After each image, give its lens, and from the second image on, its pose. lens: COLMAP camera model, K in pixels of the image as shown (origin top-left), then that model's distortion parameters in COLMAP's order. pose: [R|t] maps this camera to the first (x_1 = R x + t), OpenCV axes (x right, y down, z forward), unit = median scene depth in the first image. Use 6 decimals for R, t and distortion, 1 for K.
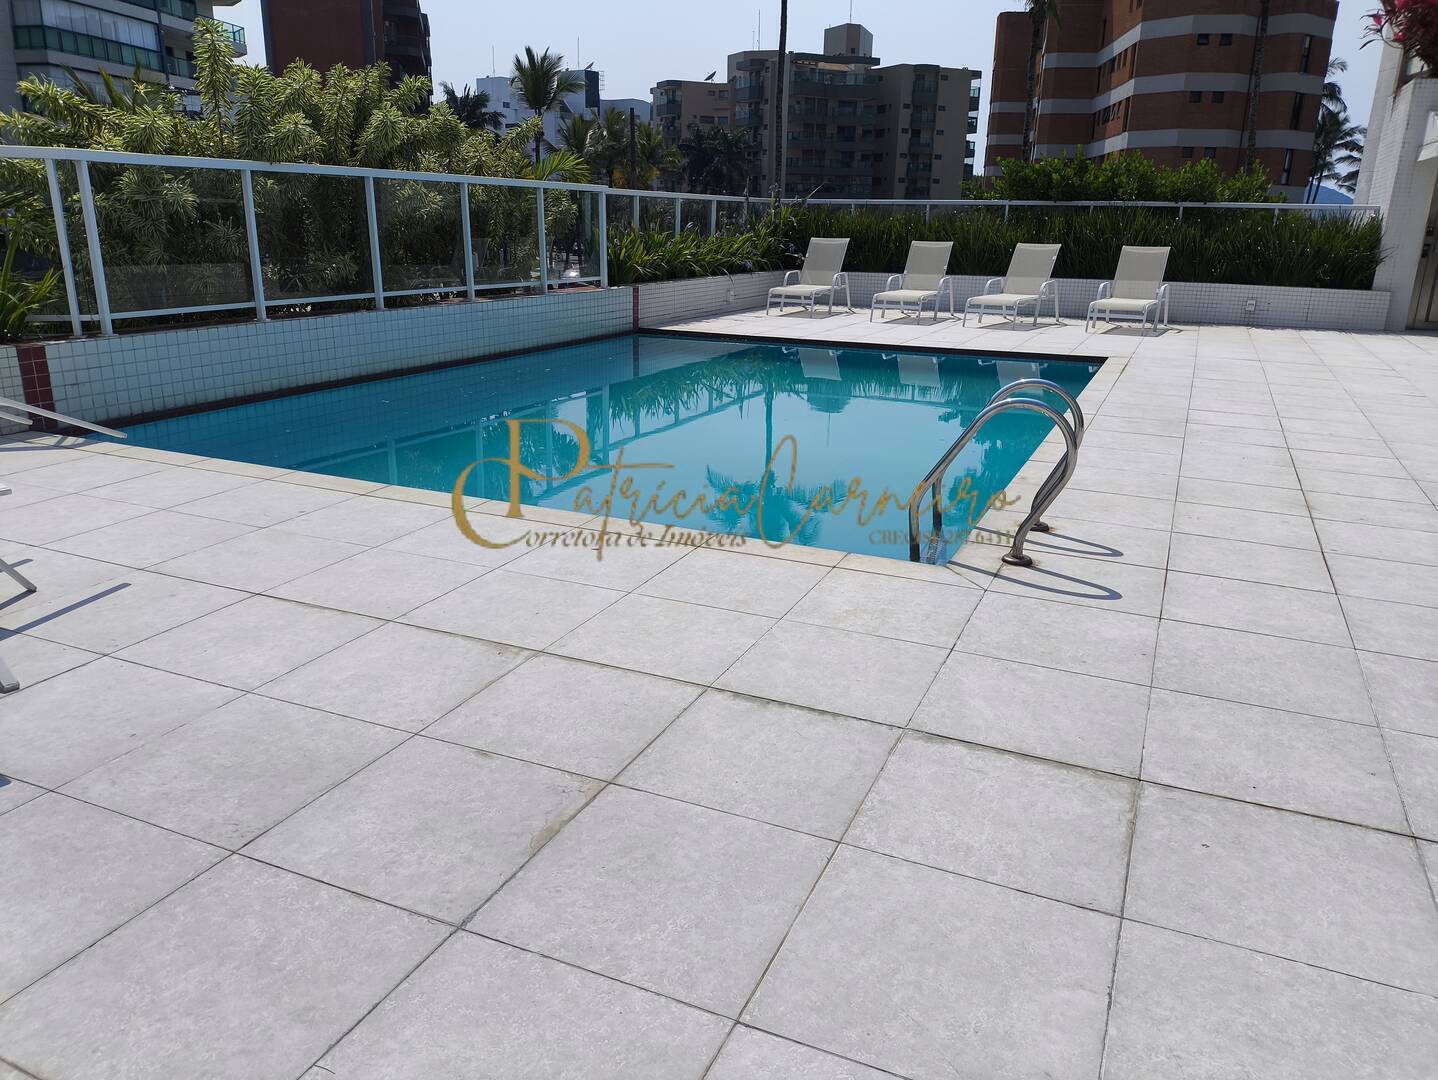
lens RADIAL K [[1076.8, 0, 725.0], [0, 1076.8, 541.7], [0, 0, 1]] dist [0.067992, -0.082947]
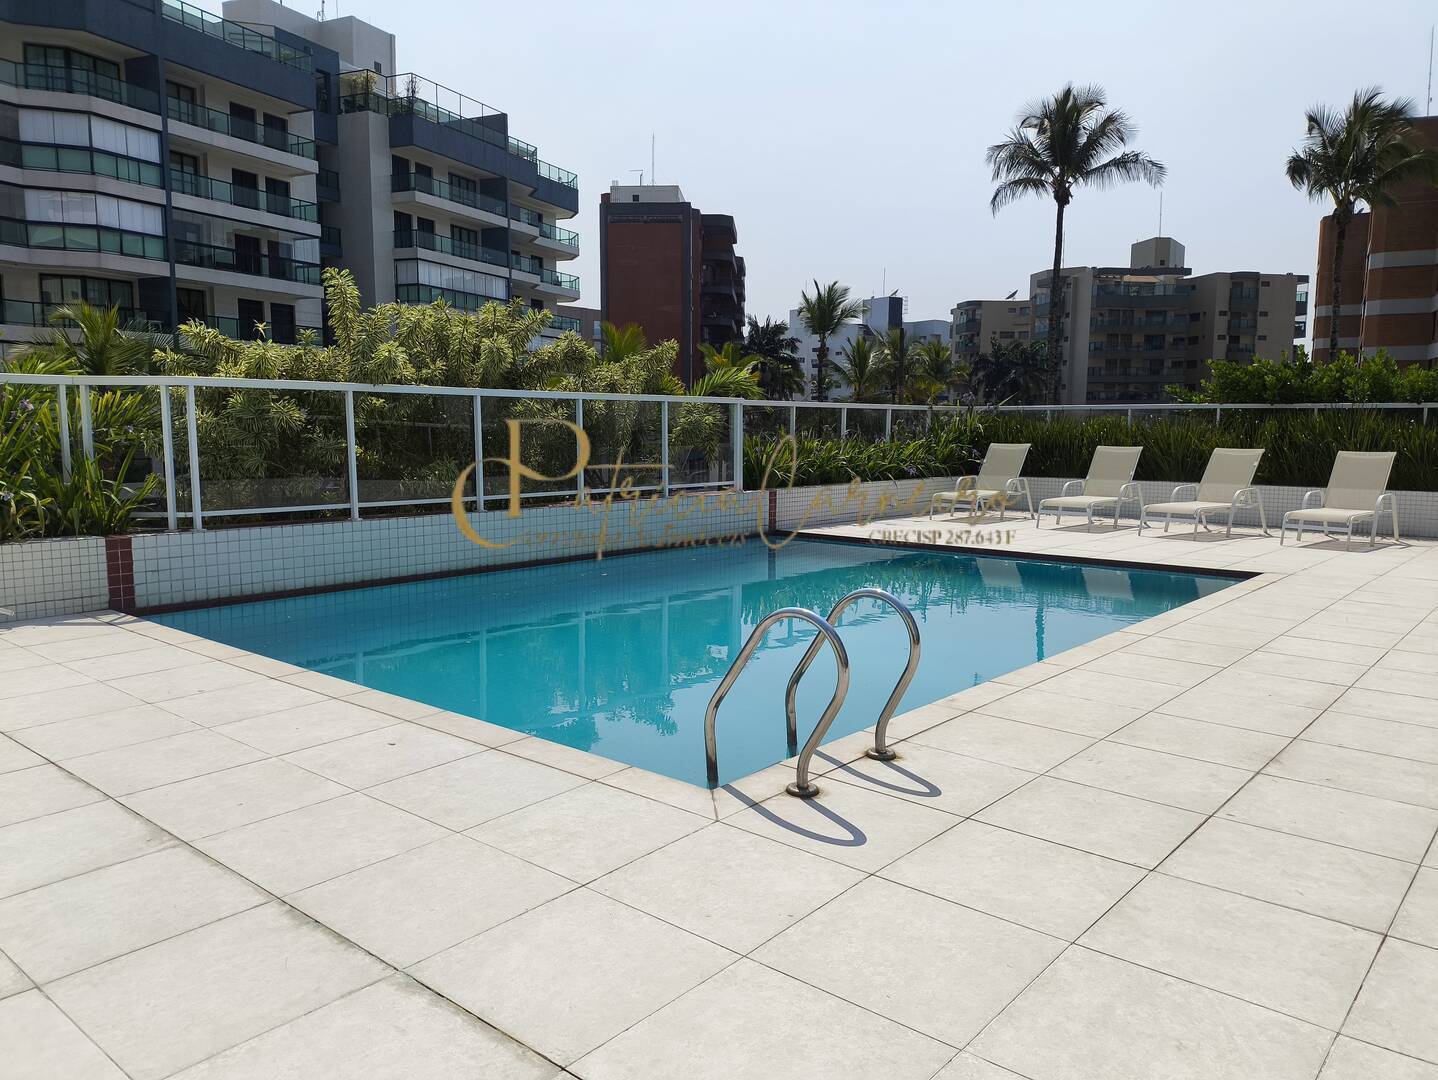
lens RADIAL K [[1076.8, 0, 716.1], [0, 1076.8, 535.8], [0, 0, 1]] dist [0.067992, -0.082947]
pose [[0.954696, 0.015912, -0.297157, 0.155765], [-0.072629, 0.980831, -0.180818, -0.007473], [0.288584, 0.194209, 0.937551, 0.040656]]
